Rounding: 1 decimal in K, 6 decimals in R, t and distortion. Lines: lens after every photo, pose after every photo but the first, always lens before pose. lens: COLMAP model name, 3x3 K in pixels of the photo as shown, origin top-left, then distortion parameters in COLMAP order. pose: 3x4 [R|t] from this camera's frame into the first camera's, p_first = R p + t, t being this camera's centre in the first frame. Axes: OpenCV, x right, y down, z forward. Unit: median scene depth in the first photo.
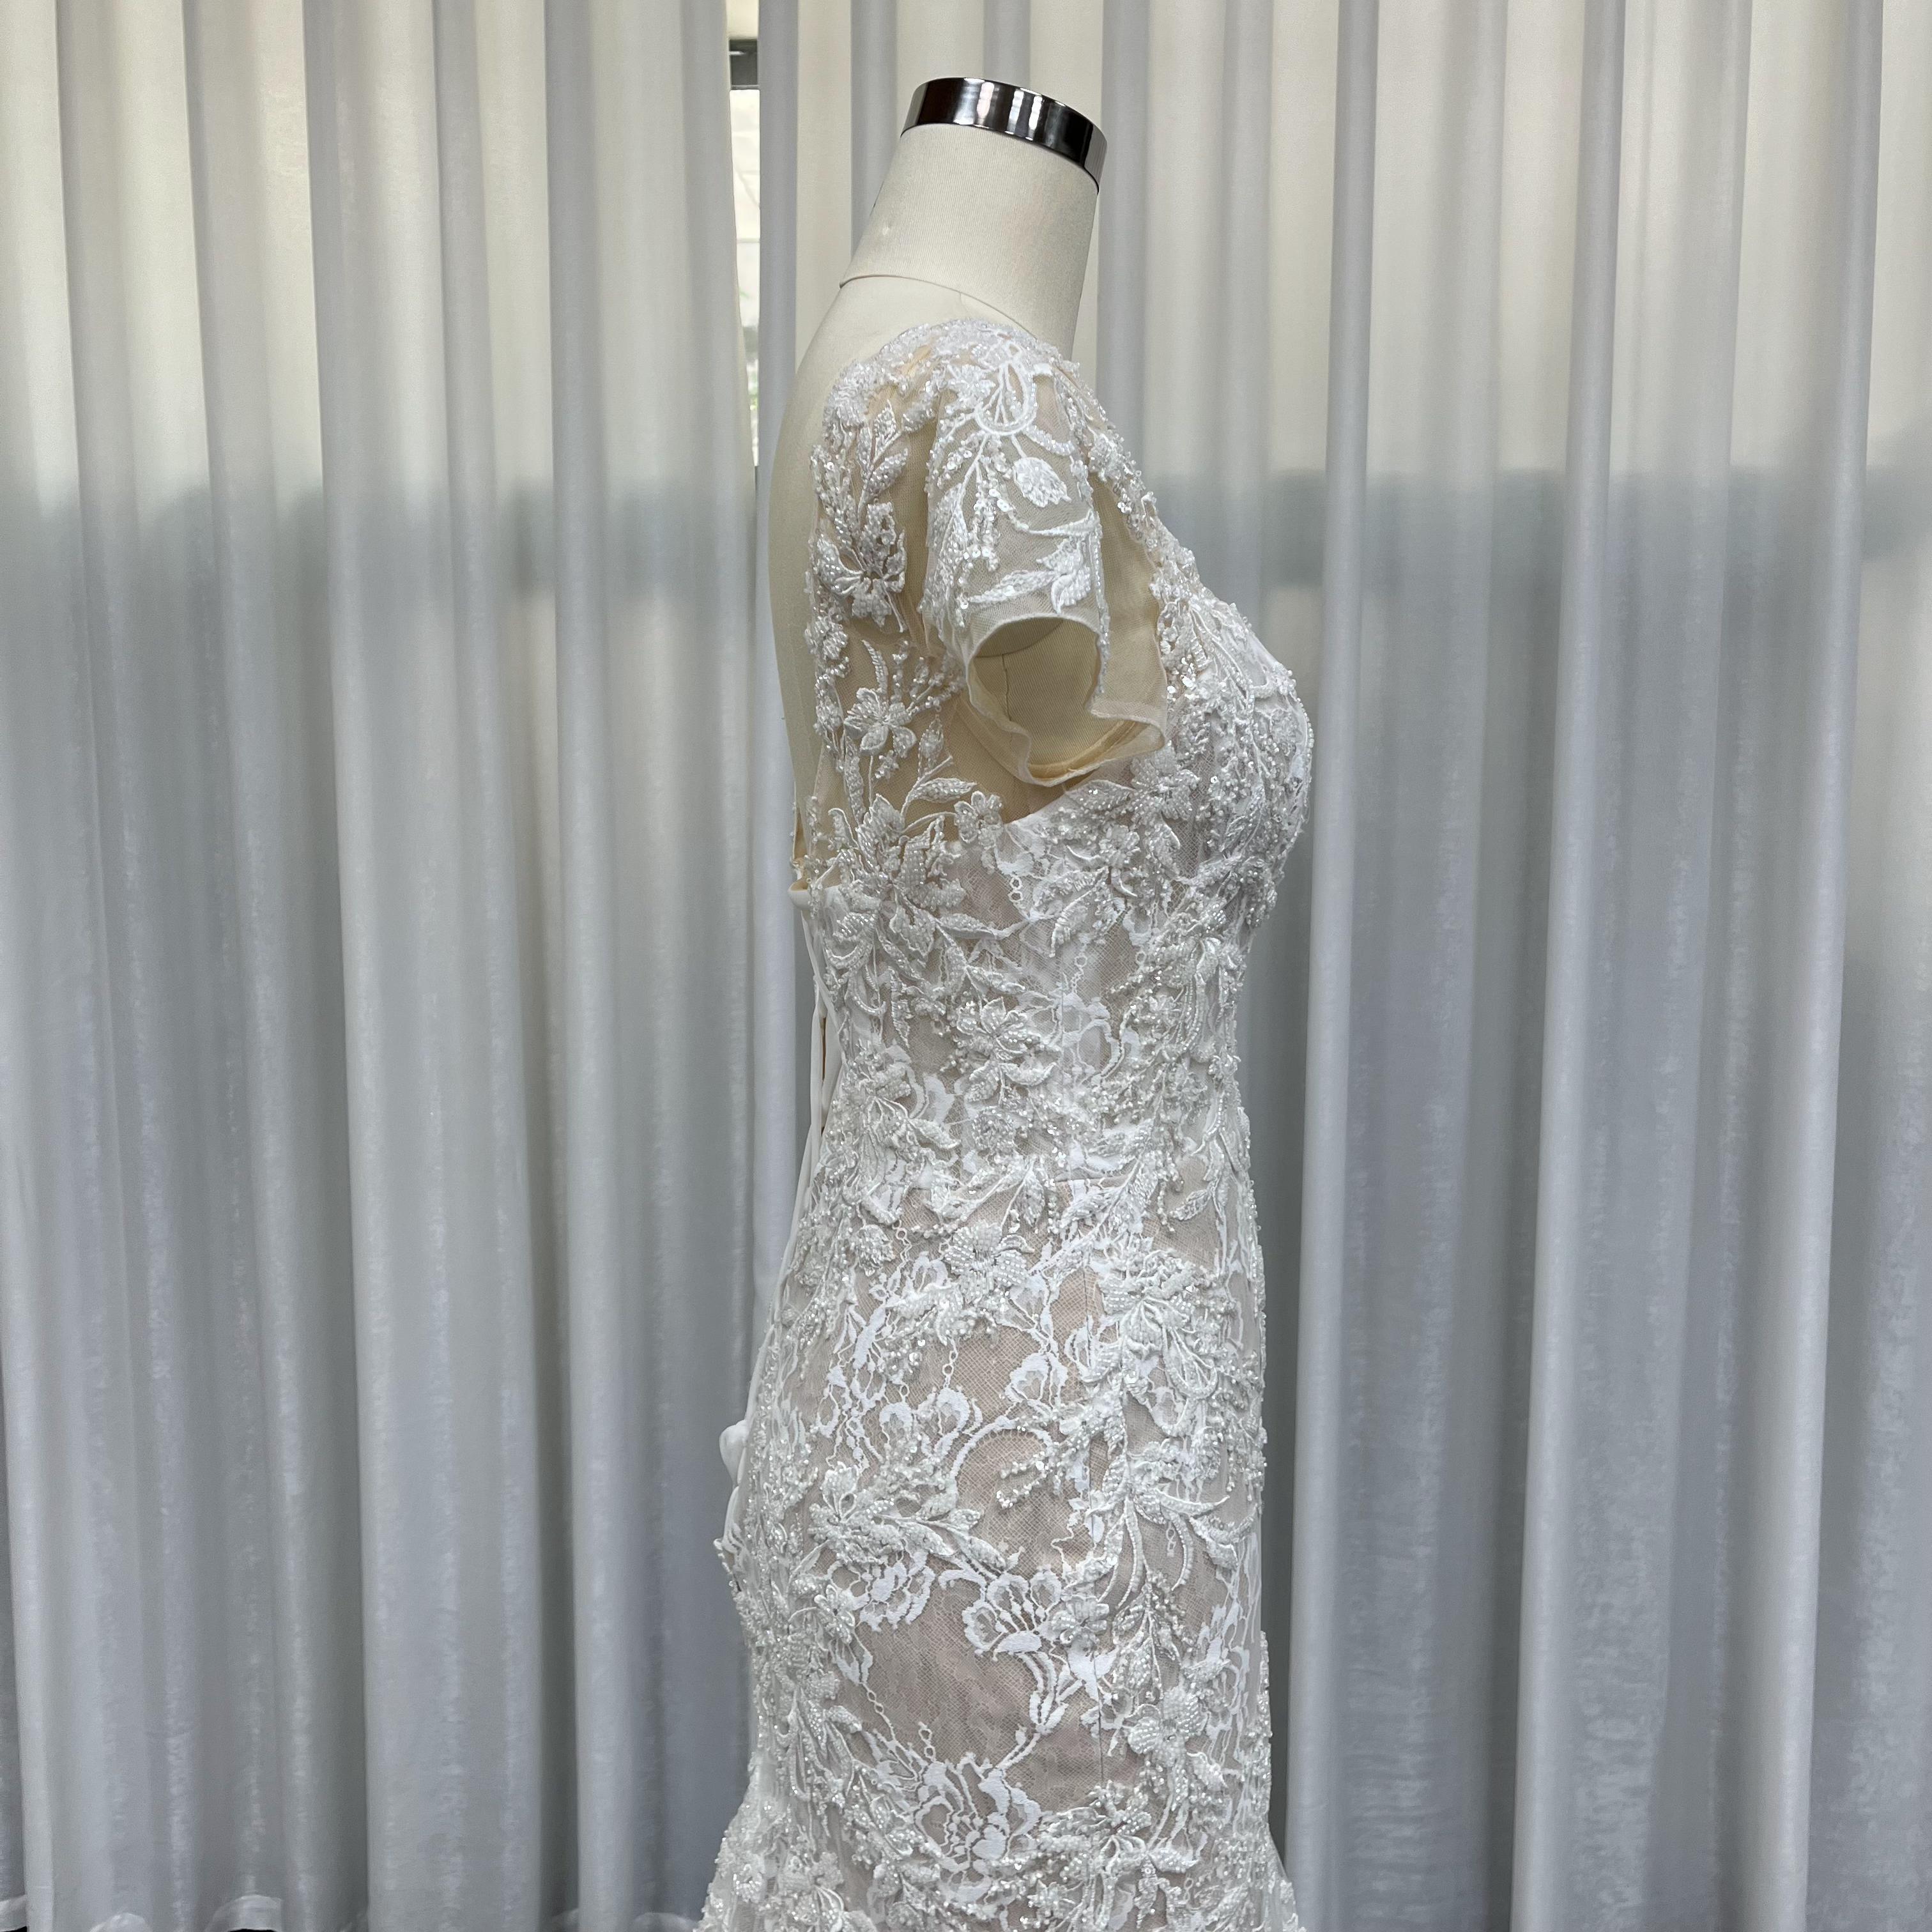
lens RADIAL K [[1977.2, 0, 966.4], [0, 1977.2, 941.3], [0, 0, 1]] dist [0.026481, 0.000000]
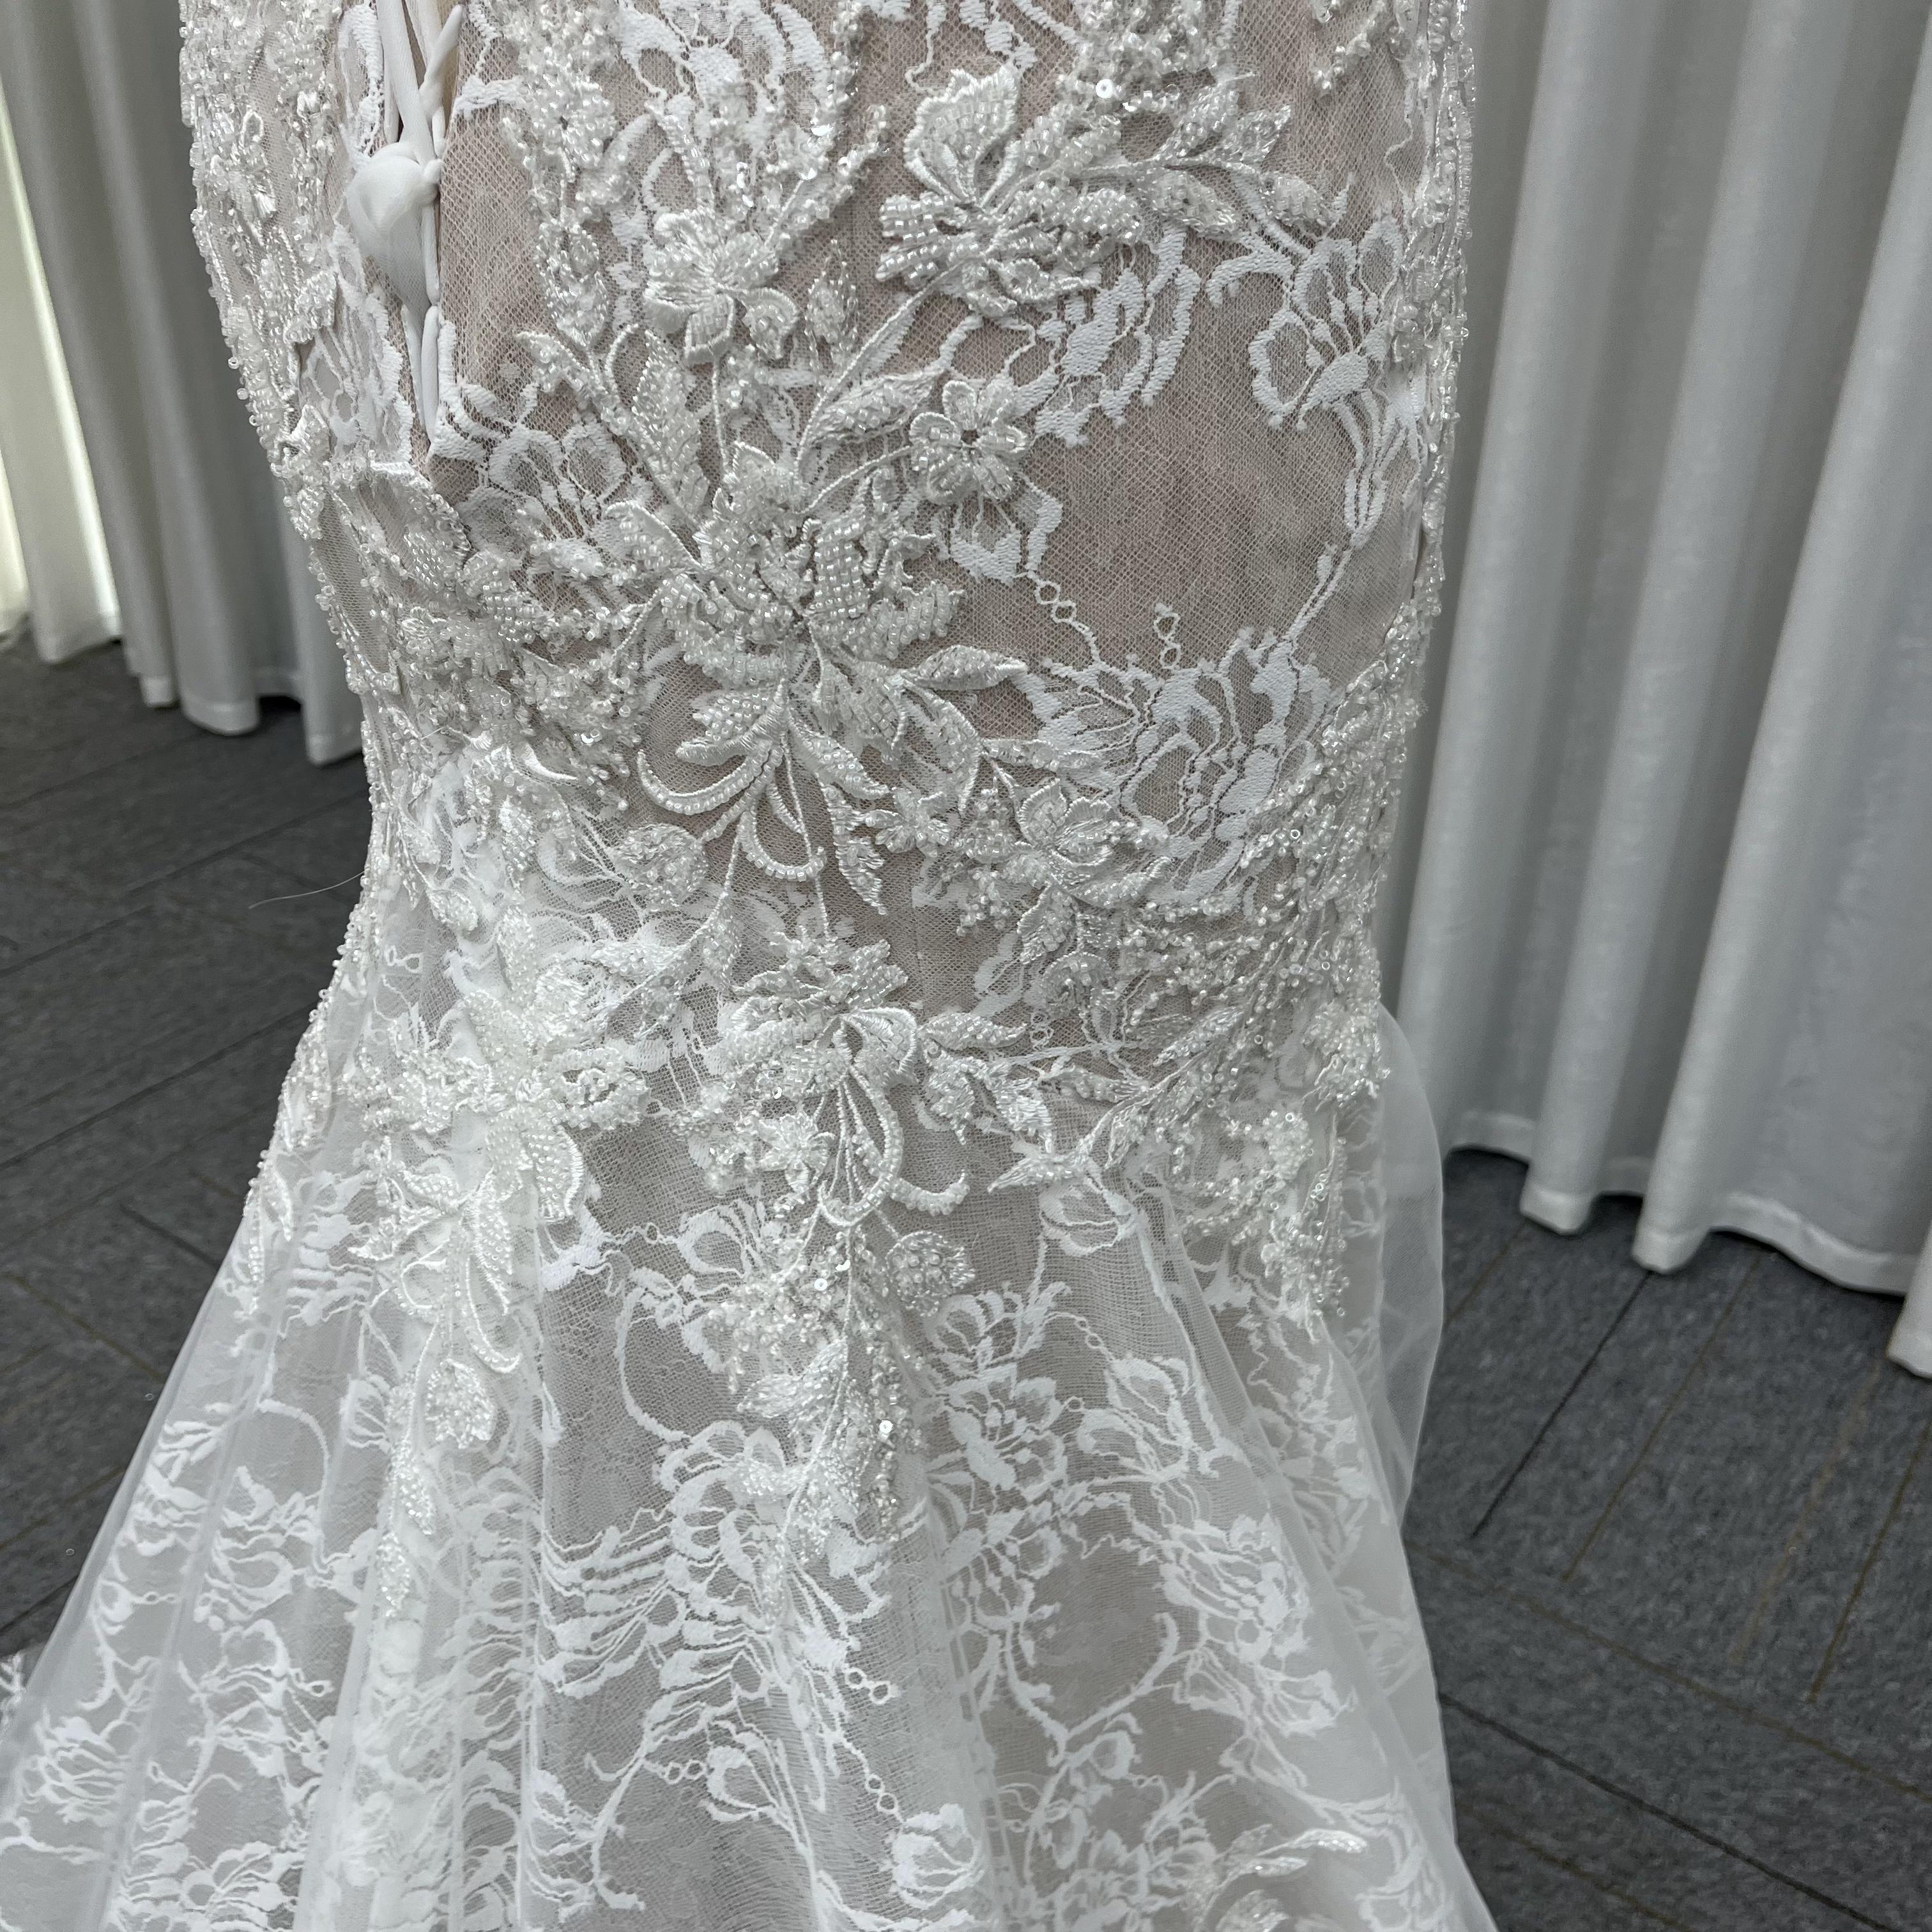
lens RADIAL K [[1977.2, 0, 952.9], [0, 1977.2, 962.7], [0, 0, 1]] dist [0.026481, 0.000000]
pose [[0.697915, -0.380470, 0.606760, -0.398807], [0.073904, 0.880953, 0.467397, 0.240984], [-0.712358, -0.281362, 0.642948, 0.703905]]
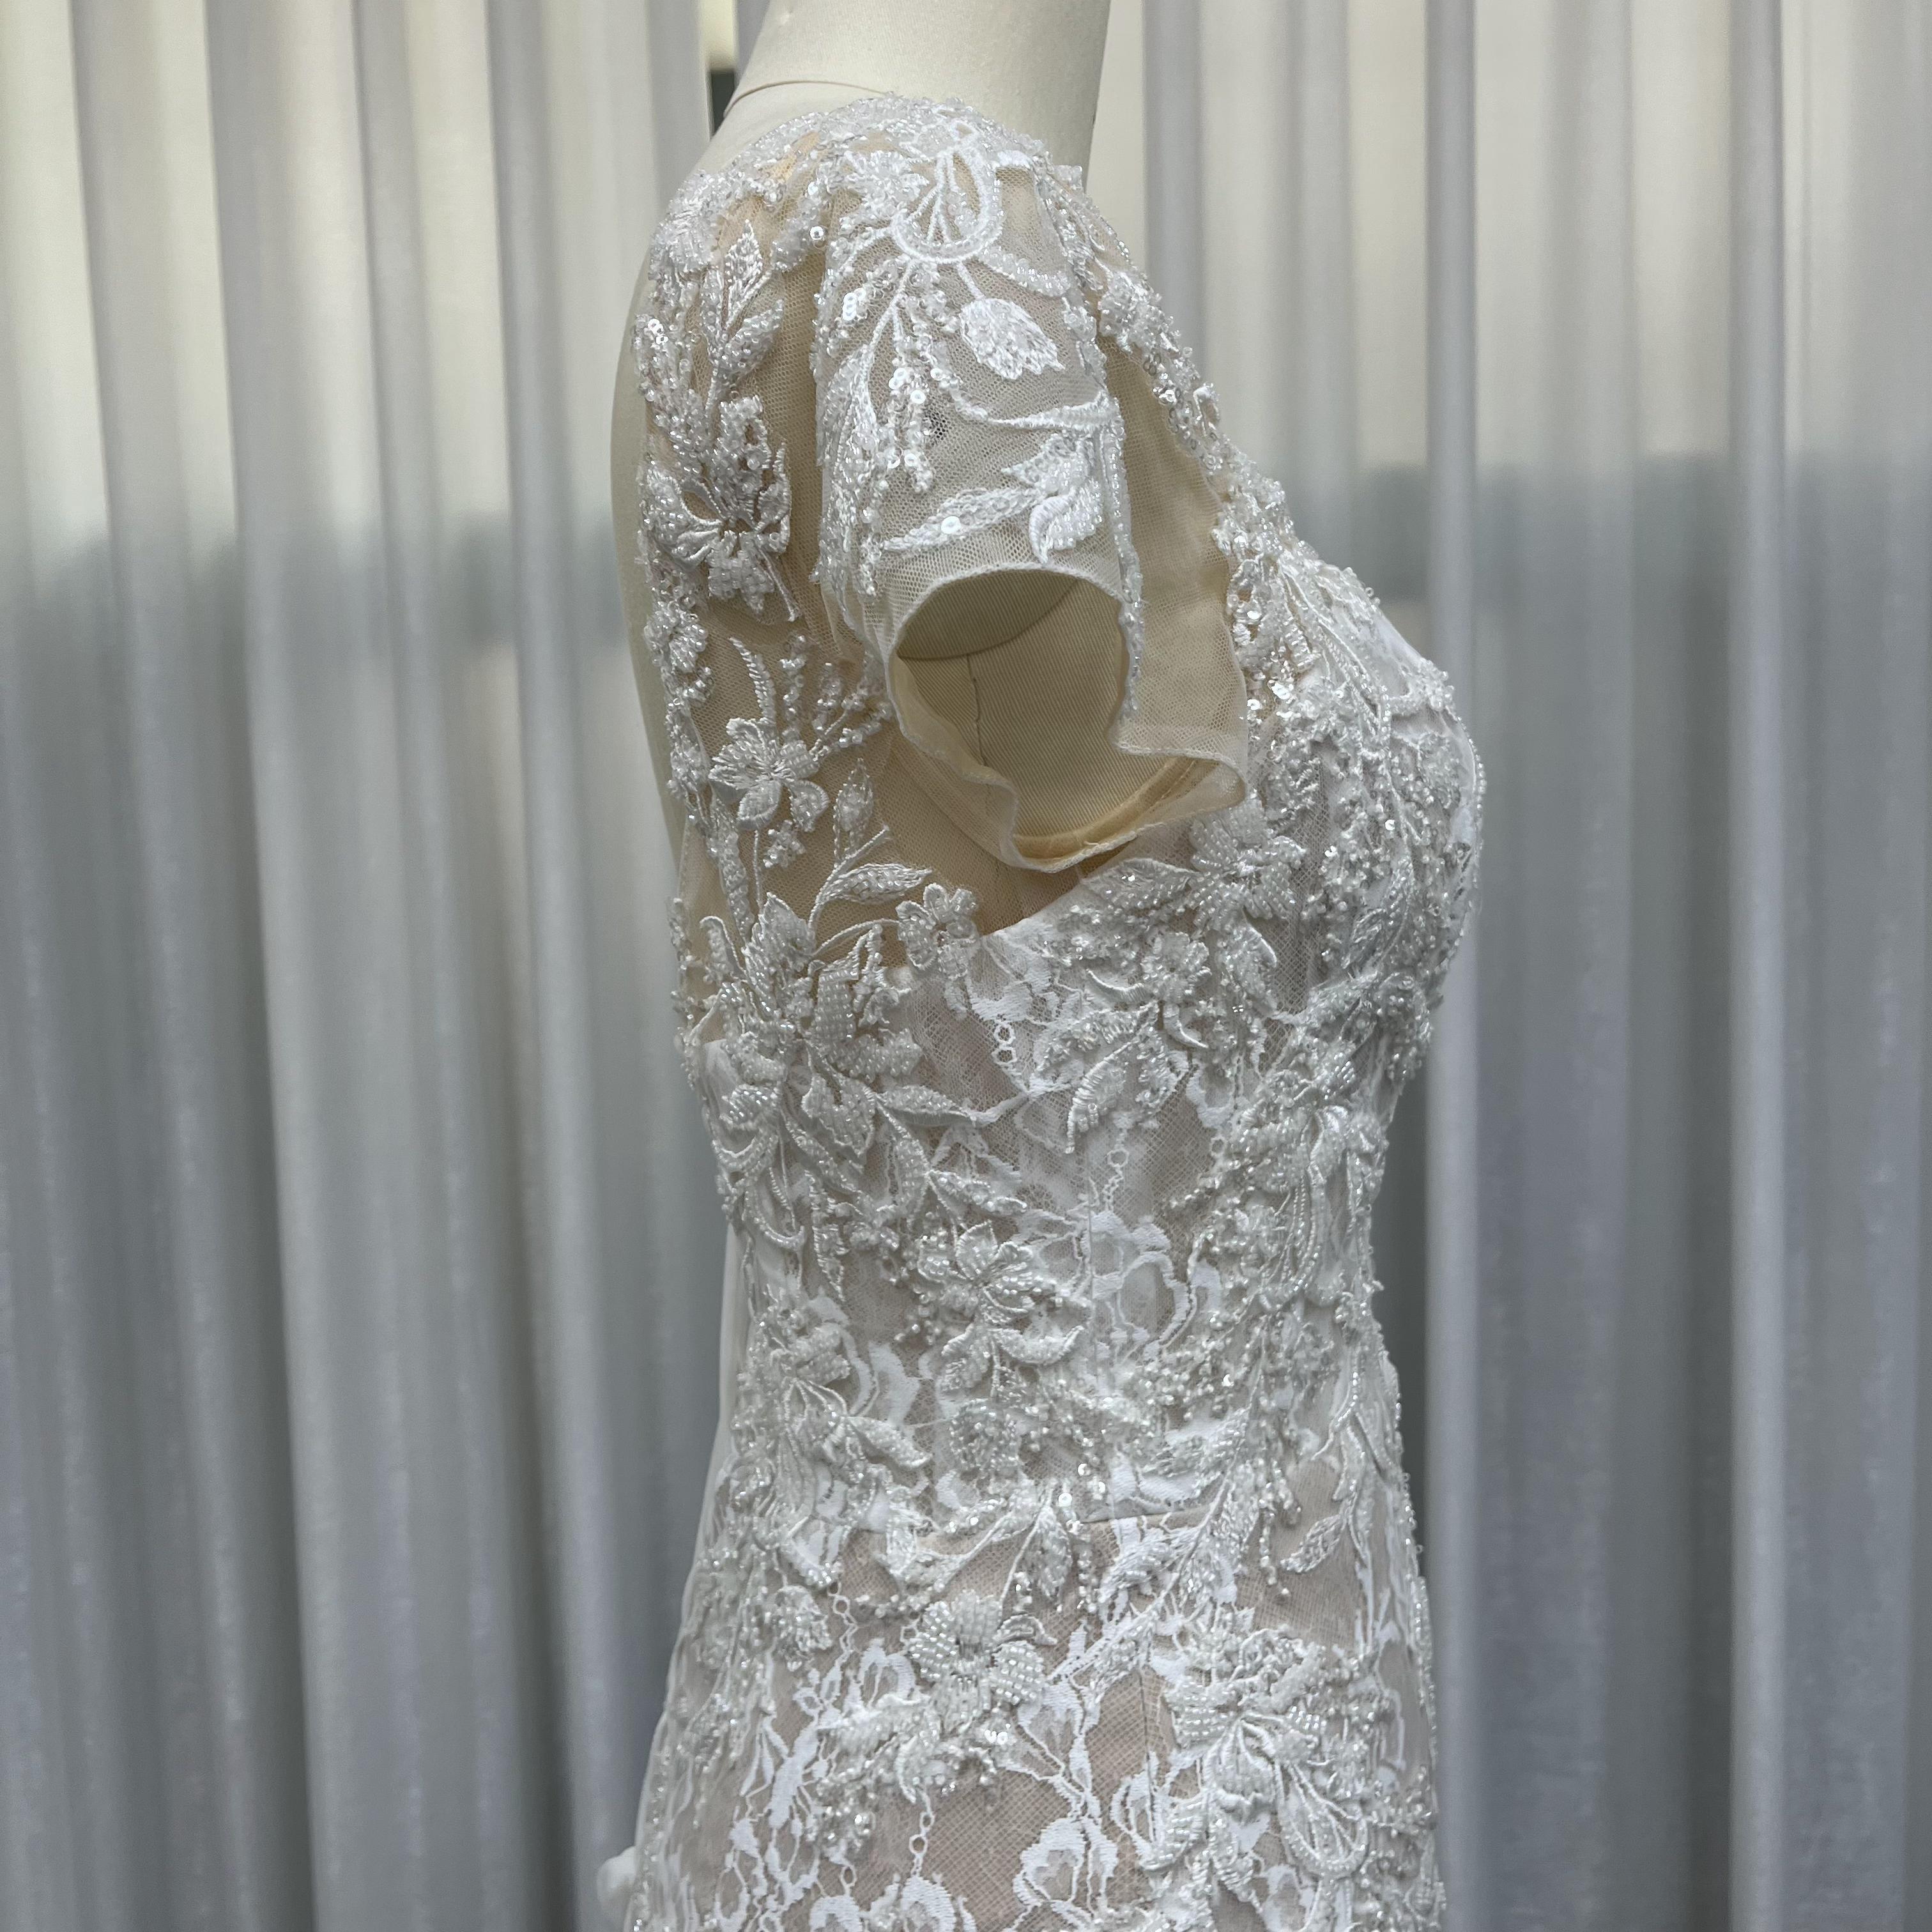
lens RADIAL K [[1977.2, 0, 952.5], [0, 1977.2, 937.3], [0, 0, 1]] dist [0.026481, 0.000000]
pose [[0.998415, -0.029301, -0.048057, 0.038680], [0.027596, 0.998979, -0.035771, -0.037250], [0.049056, 0.034388, 0.998204, 0.393968]]
